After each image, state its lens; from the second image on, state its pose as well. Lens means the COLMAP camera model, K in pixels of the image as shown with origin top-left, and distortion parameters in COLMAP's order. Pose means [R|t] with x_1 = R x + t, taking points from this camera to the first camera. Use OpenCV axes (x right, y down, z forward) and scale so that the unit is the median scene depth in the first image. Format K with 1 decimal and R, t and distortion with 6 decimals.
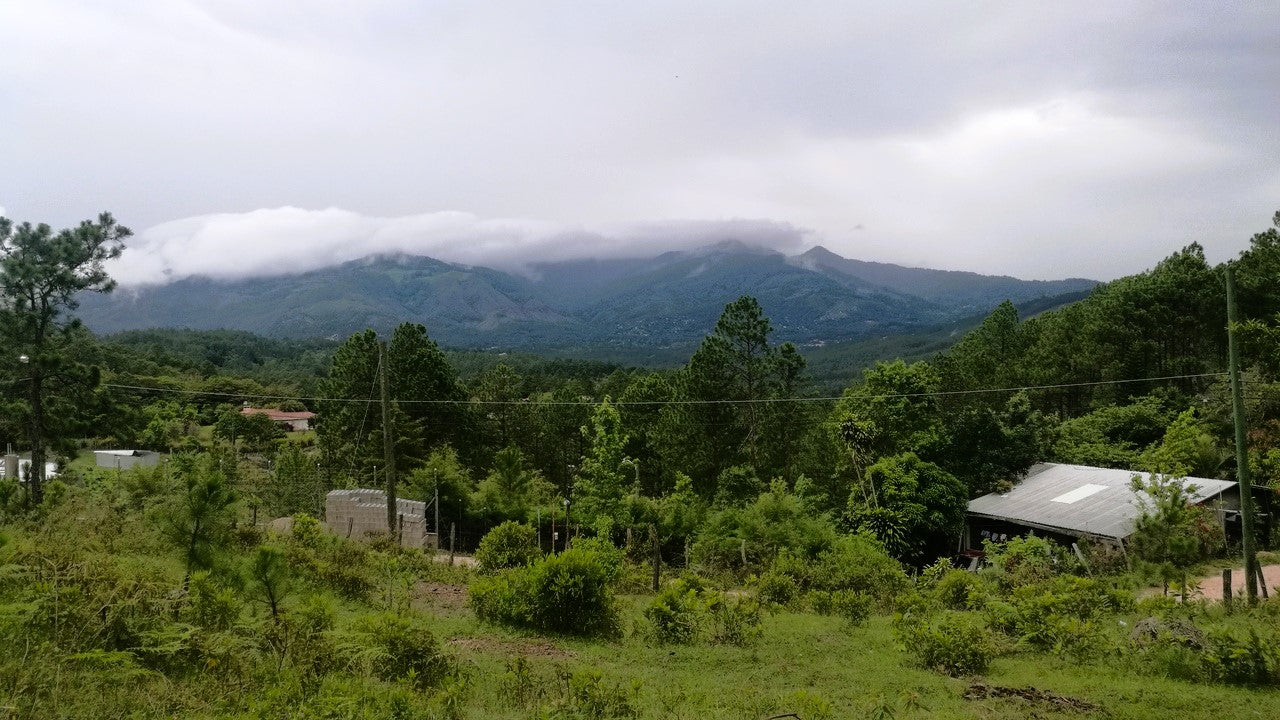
lens RADIAL K [[987.4, 0, 644.8], [0, 987.4, 362.1], [0, 0, 1]] dist [0.002709, 0.015928]
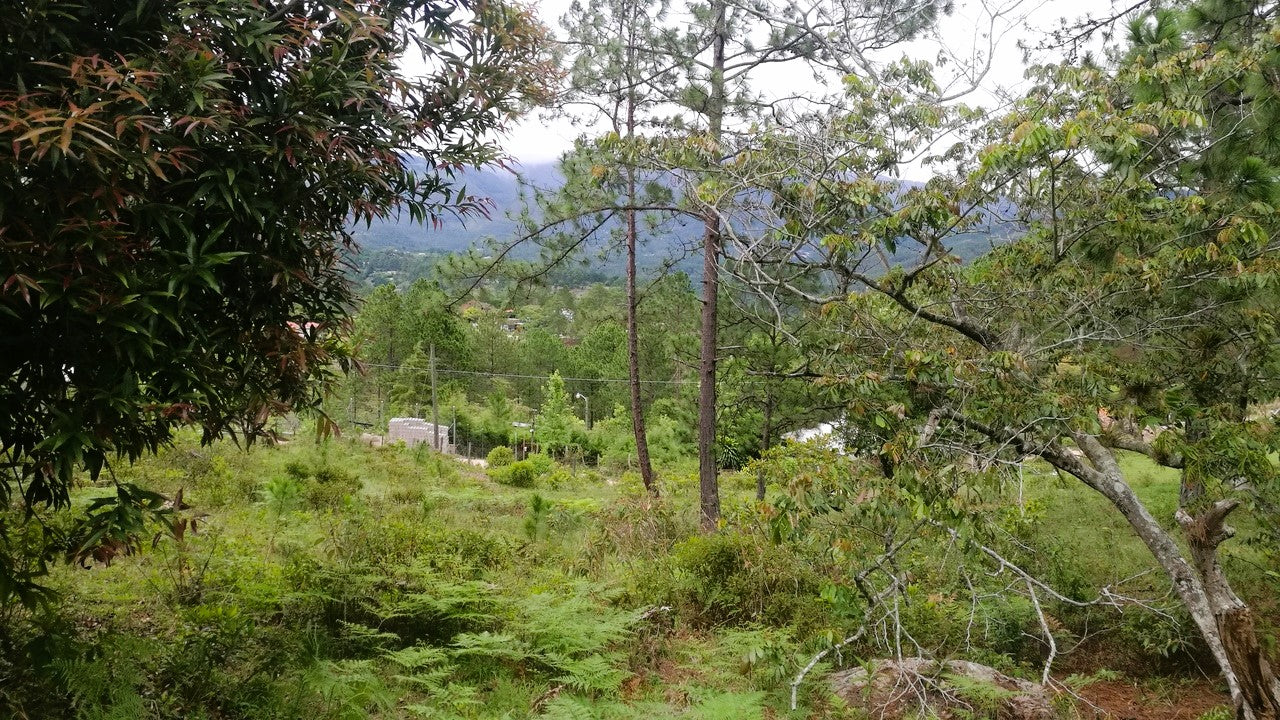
lens RADIAL K [[987.4, 0, 644.8], [0, 987.4, 362.1], [0, 0, 1]] dist [0.002709, 0.015928]
pose [[0.999528, 0.025916, 0.016524, 0.078291], [-0.027375, 0.995074, 0.095285, -0.131801], [-0.013974, -0.095693, 0.995313, -0.642493]]
